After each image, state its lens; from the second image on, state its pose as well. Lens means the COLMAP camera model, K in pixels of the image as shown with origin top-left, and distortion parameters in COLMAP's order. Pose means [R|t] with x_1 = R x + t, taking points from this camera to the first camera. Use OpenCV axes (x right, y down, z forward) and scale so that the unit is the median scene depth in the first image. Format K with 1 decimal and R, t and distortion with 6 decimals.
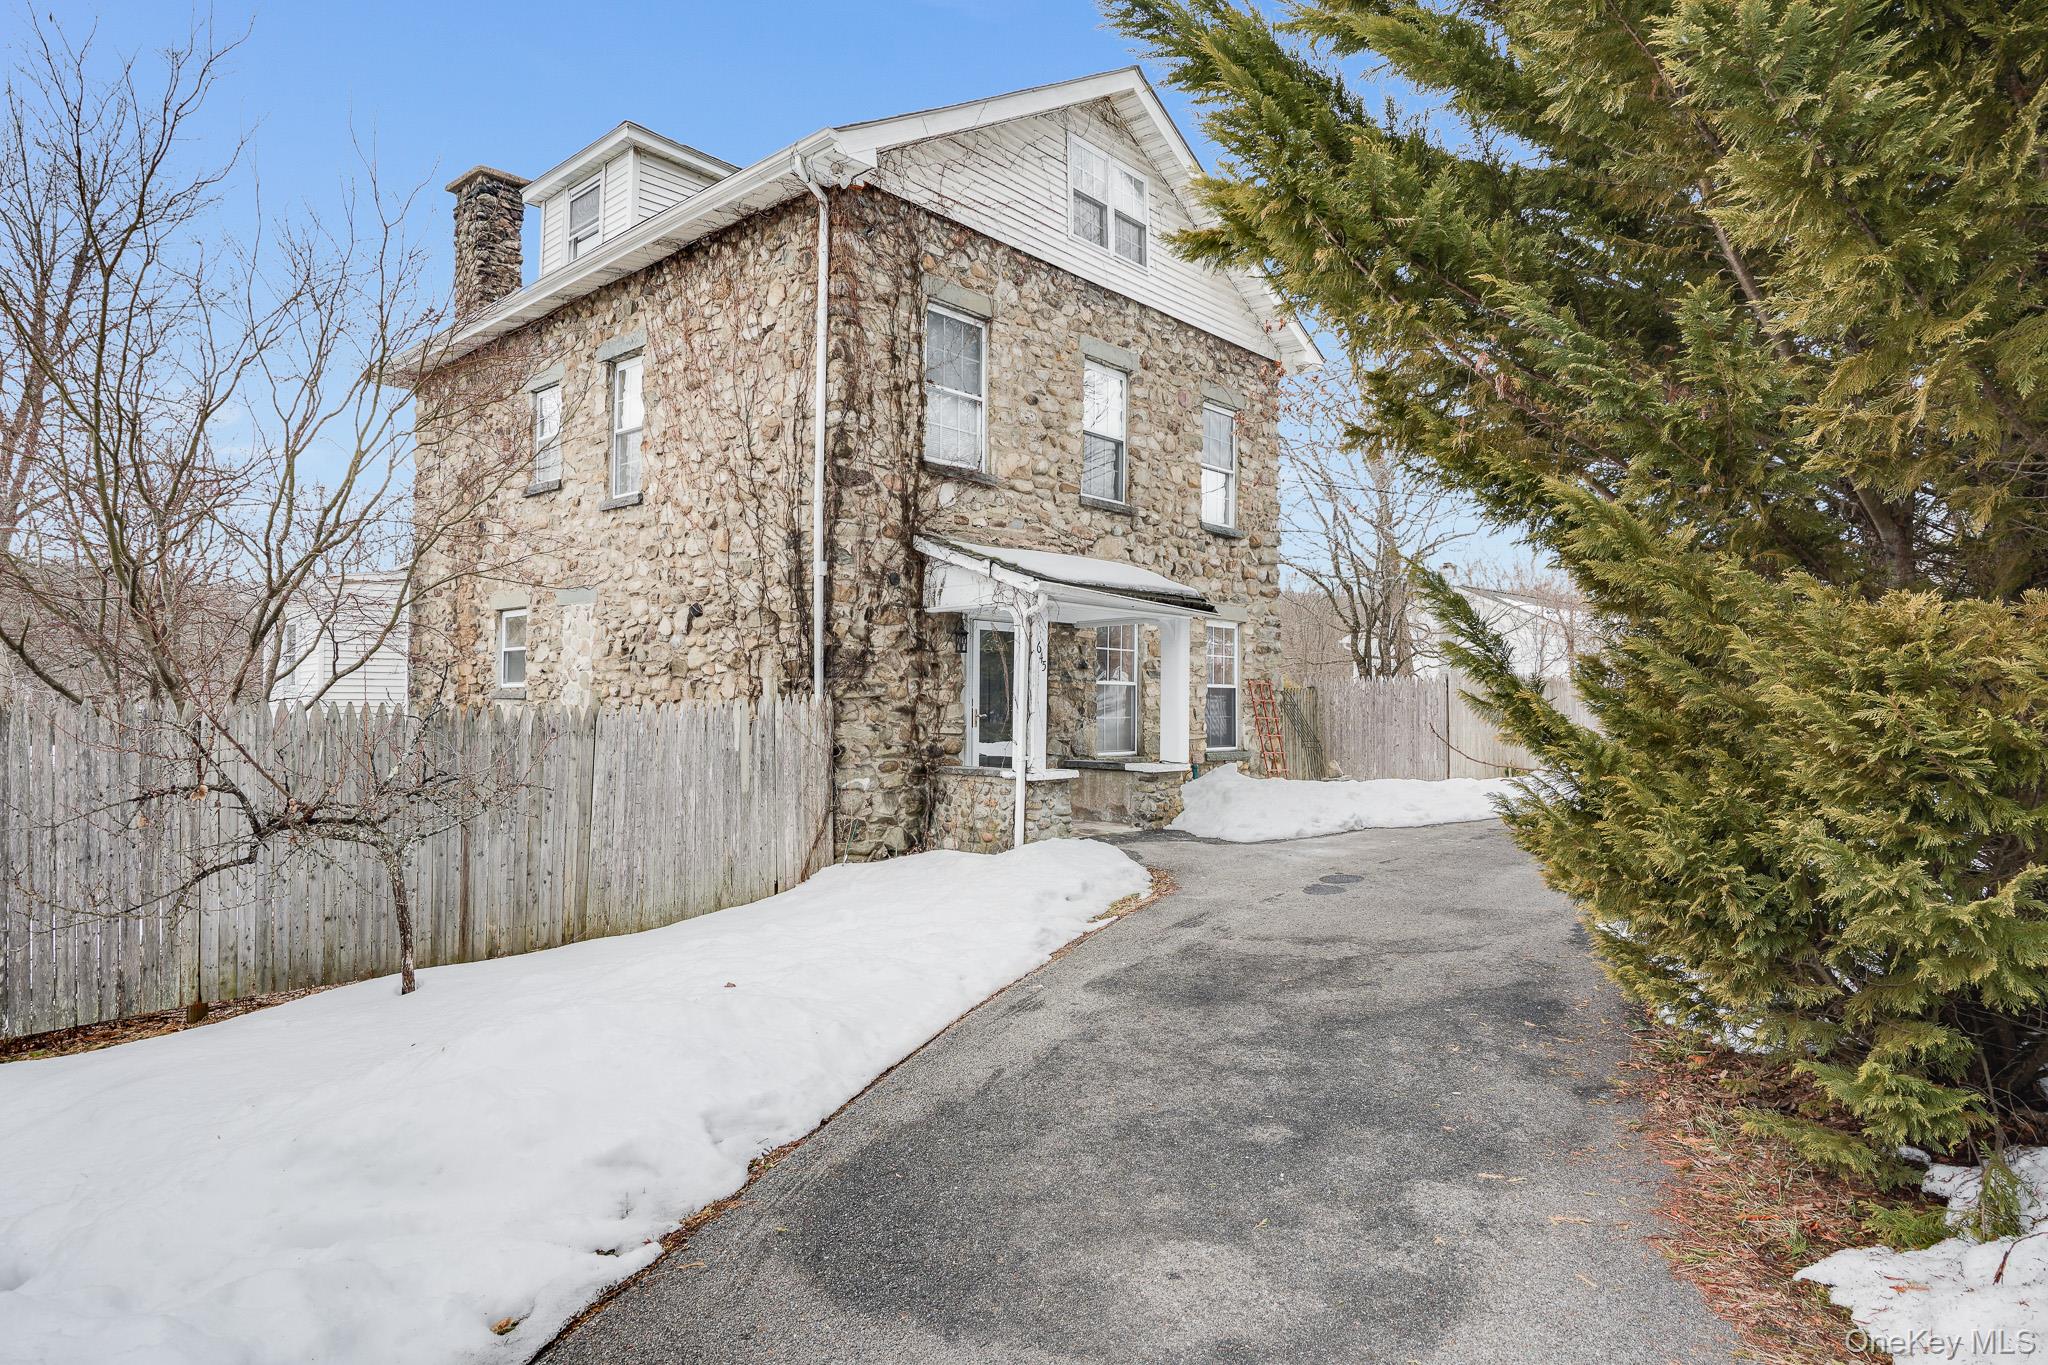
lens RADIAL K [[1144.8, 0, 1024.0], [0, 1144.8, 682.5], [0, 0, 1]] dist [0.001859, 0.000218]
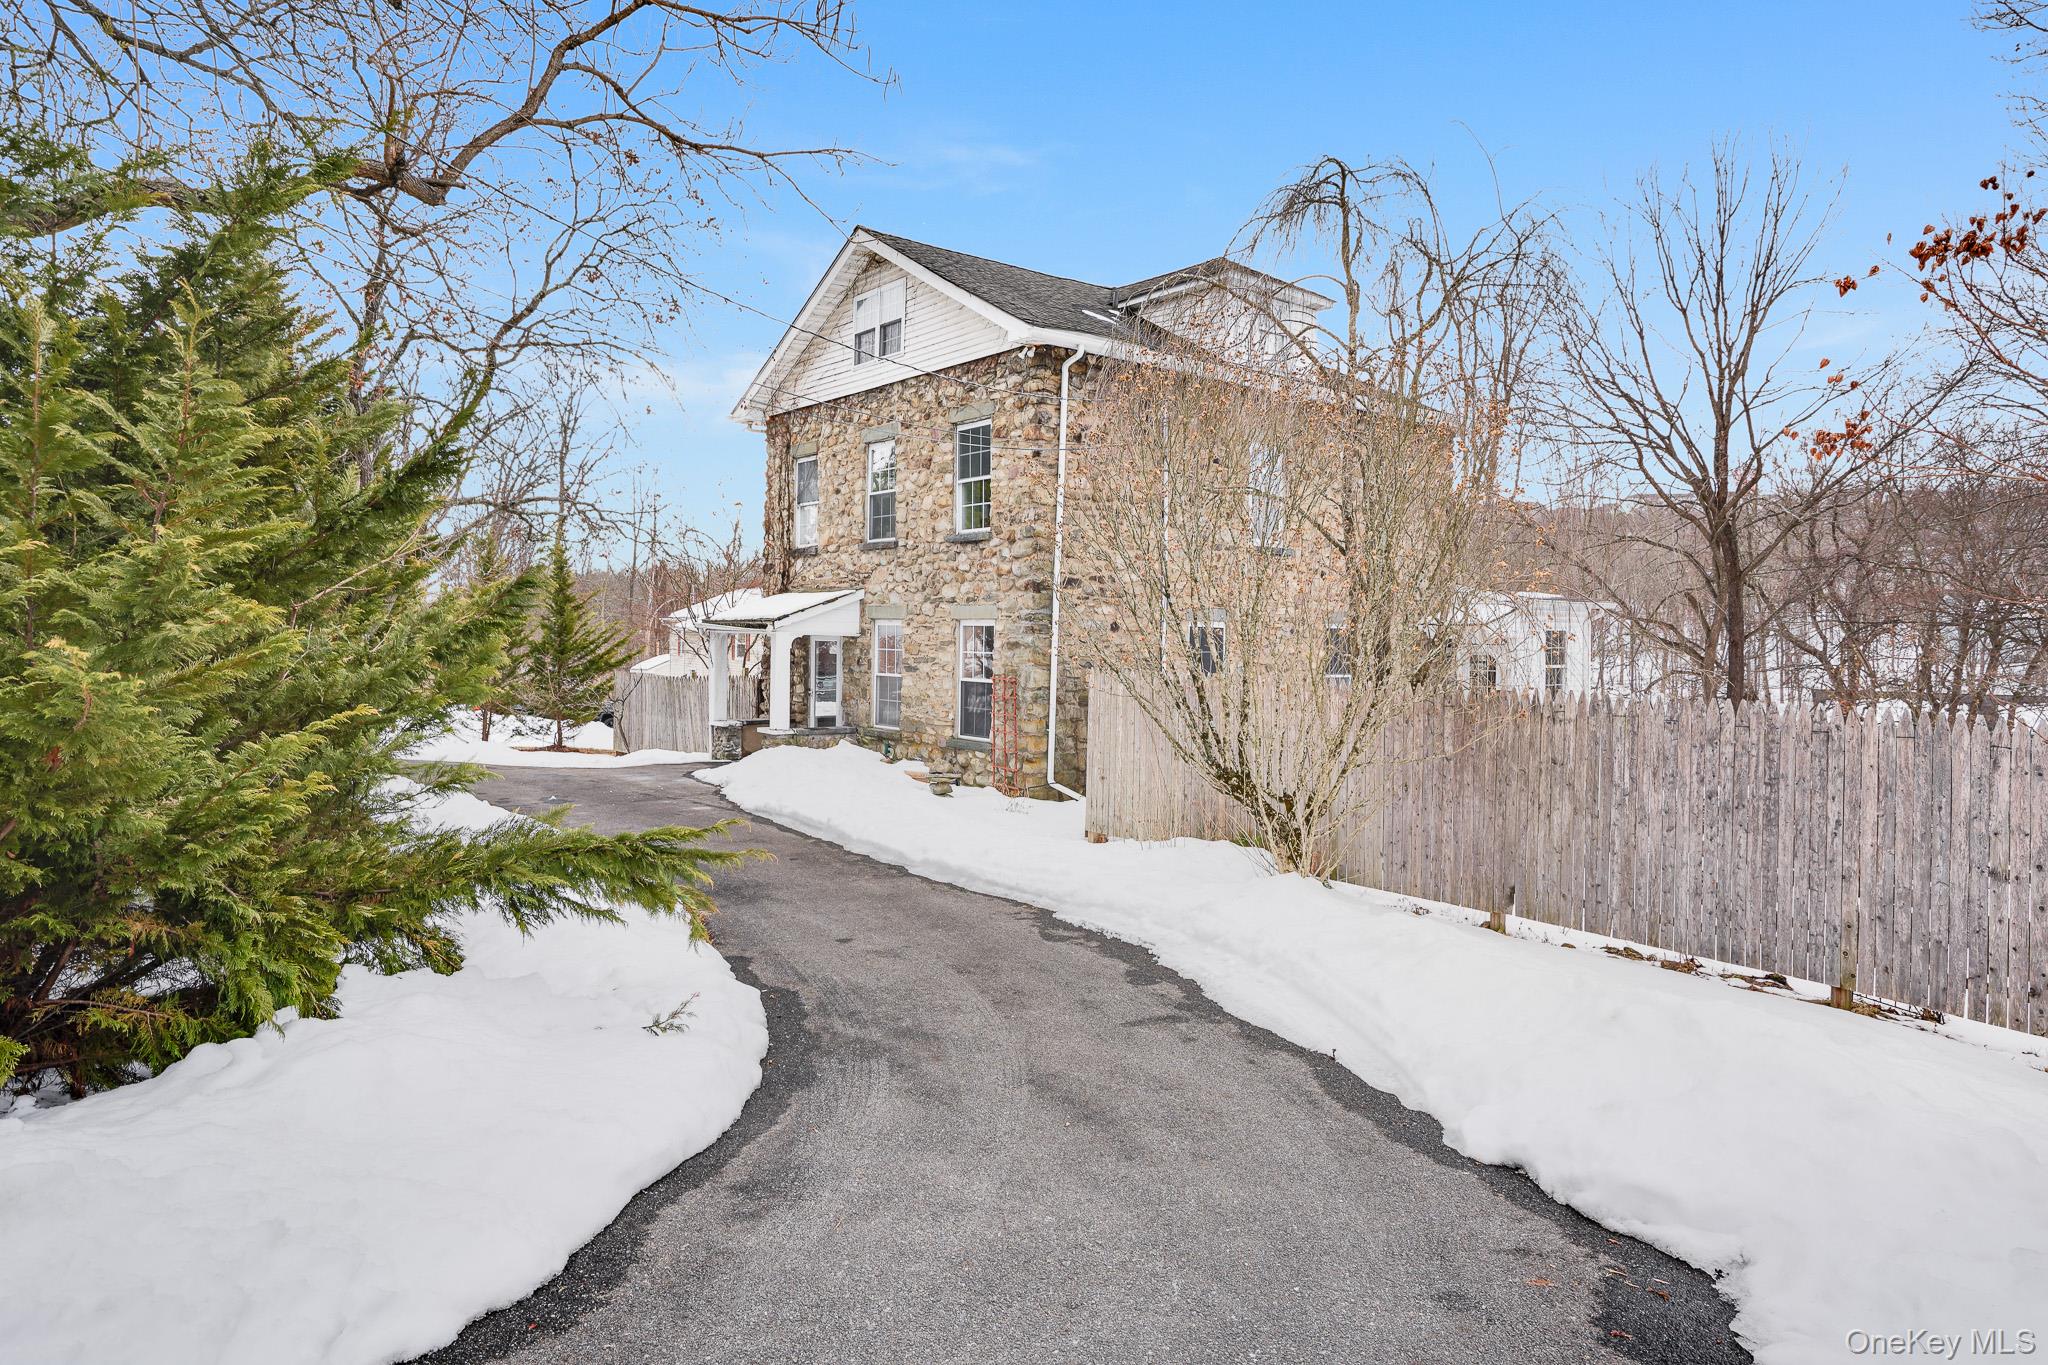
lens RADIAL K [[1271.2, 0, 1007.1], [0, 1271.2, 633.1], [0, 0, 1]] dist [-0.002684, 0.000127]
pose [[-0.169095, -0.009752, -0.985551, 1.724573], [0.004918, 0.999930, -0.010738, -0.036055], [0.985587, -0.006662, -0.169036, 1.574291]]
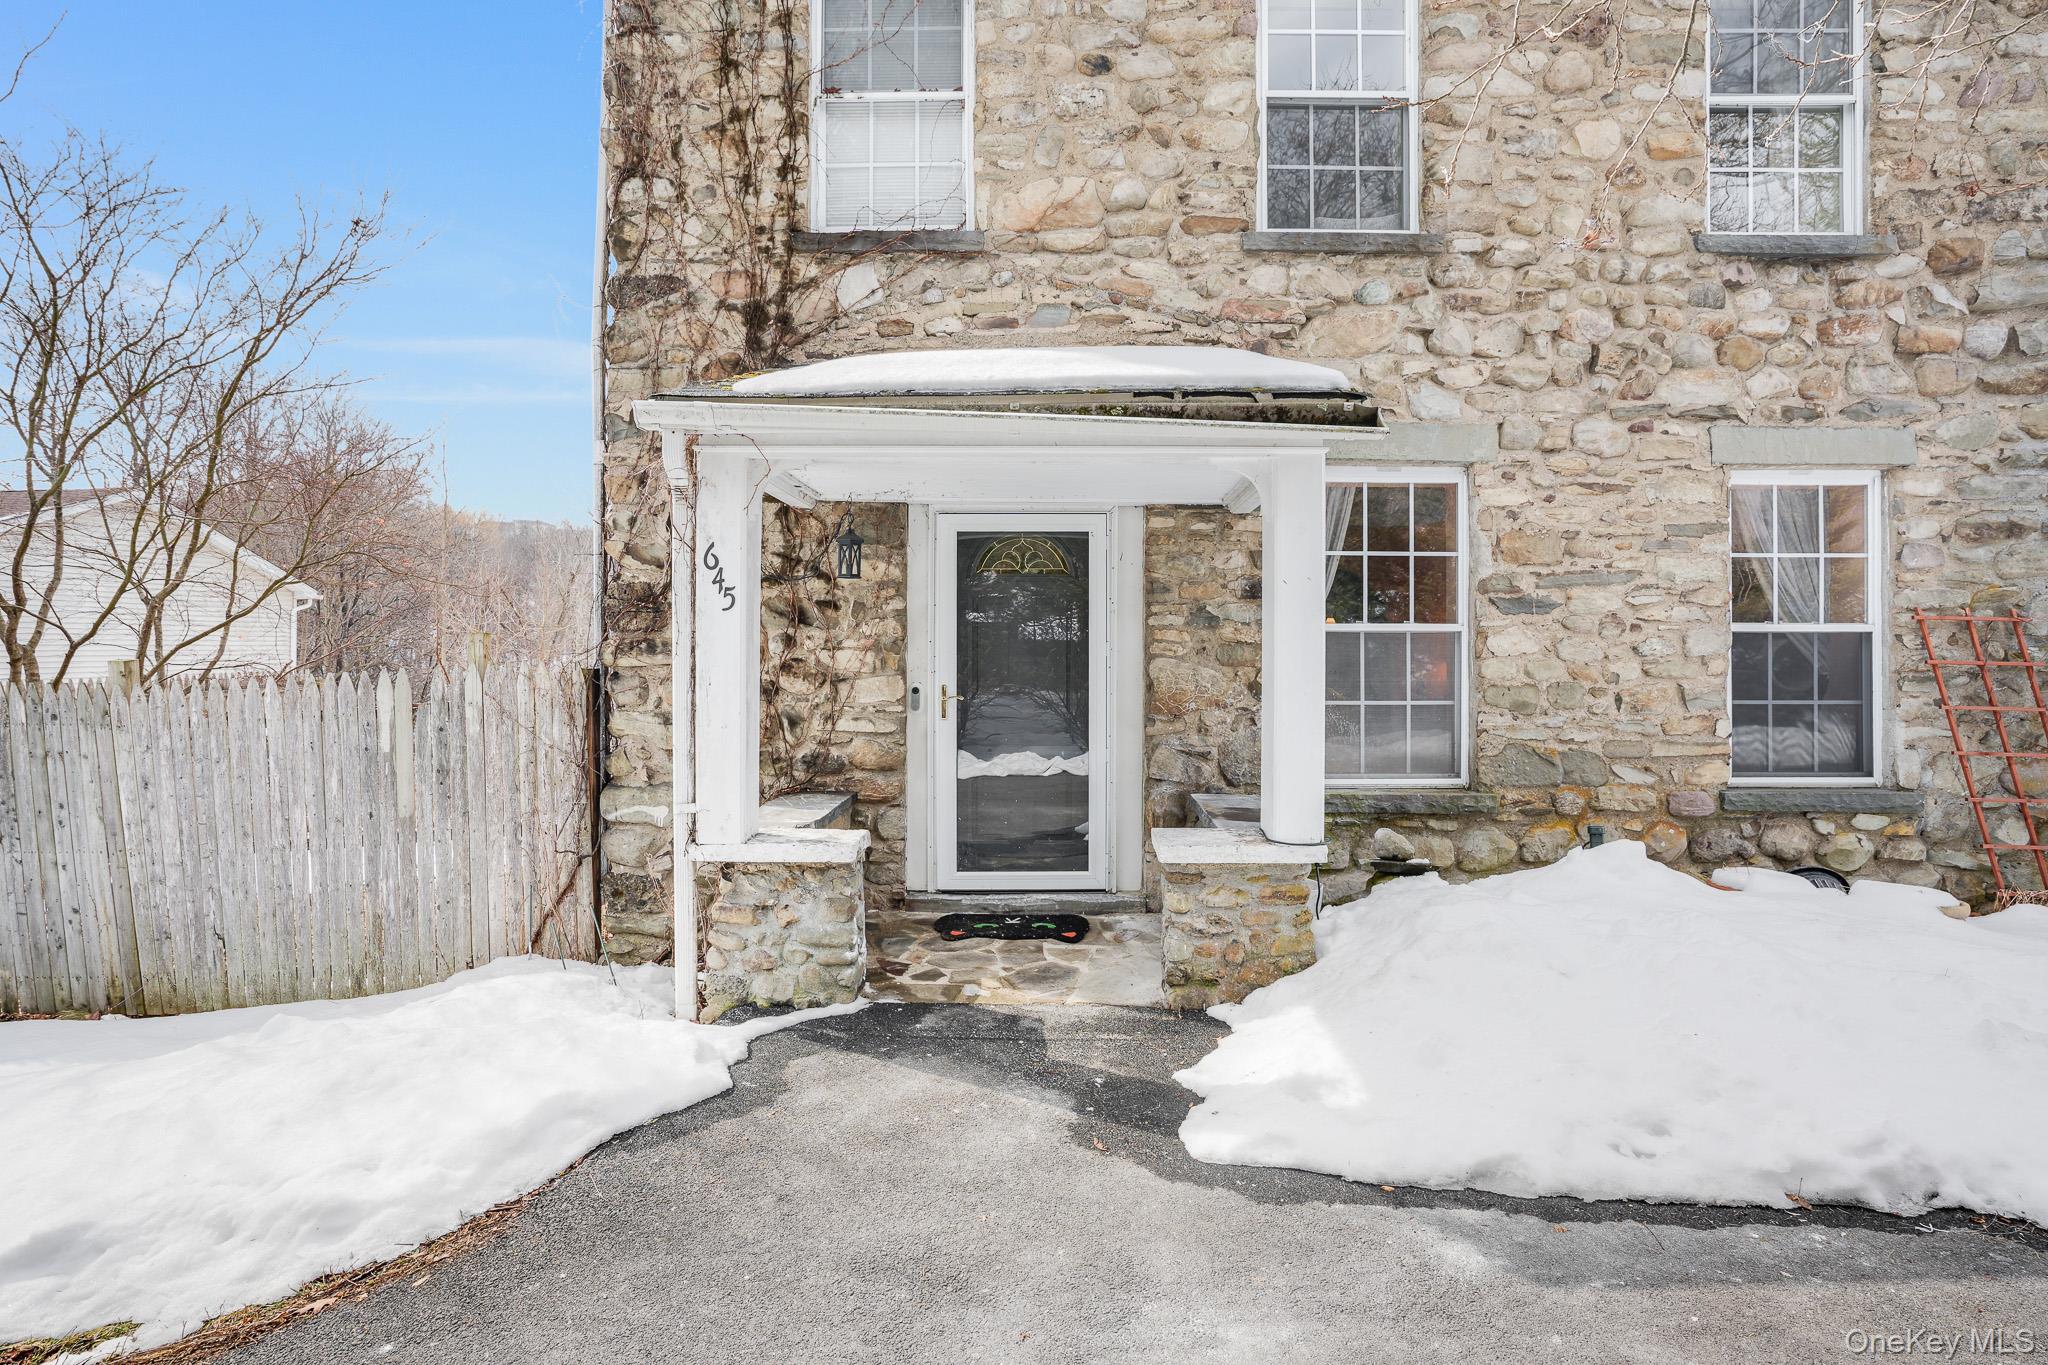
lens RADIAL K [[1226.3, 0, 1024.0], [0, 1226.3, 682.5], [0, 0, 1]] dist [-0.067999, 0.053650]
pose [[0.668614, -0.010635, -0.743534, 0.388983], [0.019243, 0.999810, 0.003005, 0.020342], [0.743361, -0.016317, 0.668692, 0.644722]]
